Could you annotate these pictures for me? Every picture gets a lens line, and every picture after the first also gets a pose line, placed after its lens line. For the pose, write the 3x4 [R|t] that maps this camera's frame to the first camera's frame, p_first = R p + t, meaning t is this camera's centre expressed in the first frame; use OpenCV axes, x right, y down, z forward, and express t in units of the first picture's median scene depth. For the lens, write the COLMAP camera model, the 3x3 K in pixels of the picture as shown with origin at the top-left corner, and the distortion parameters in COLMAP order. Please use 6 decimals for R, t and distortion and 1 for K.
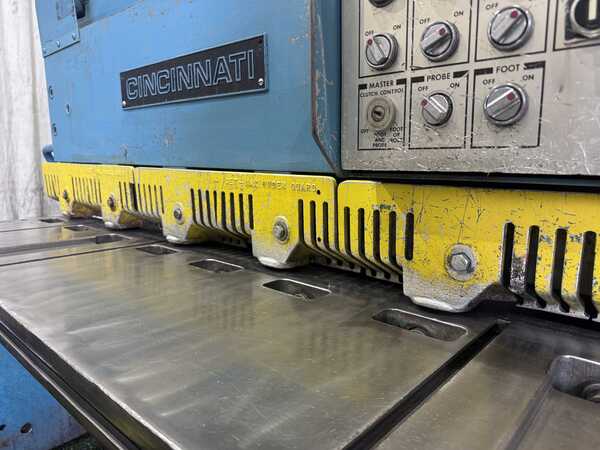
lens RADIAL K [[414.0, 0, 300.9], [0, 414.0, 257.8], [0, 0, 1]] dist [0.057285, -0.087432]
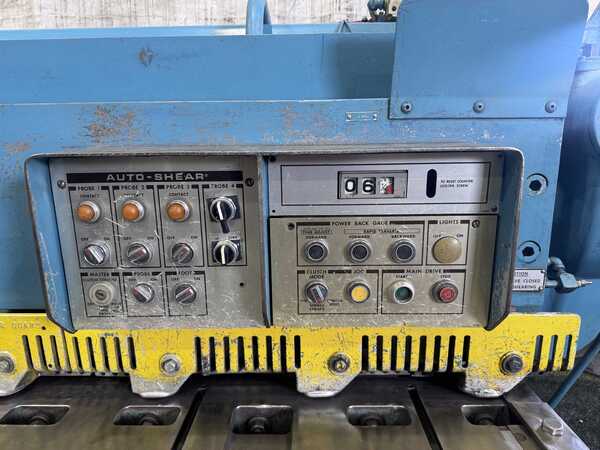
lens RADIAL K [[414.0, 0, 300.9], [0, 414.0, 257.8], [0, 0, 1]] dist [0.057285, -0.087432]
pose [[0.749849, -0.151186, 0.644104, -0.182543], [0.118292, 0.988490, 0.094308, -0.488777], [-0.650948, 0.005476, 0.759102, -0.469867]]
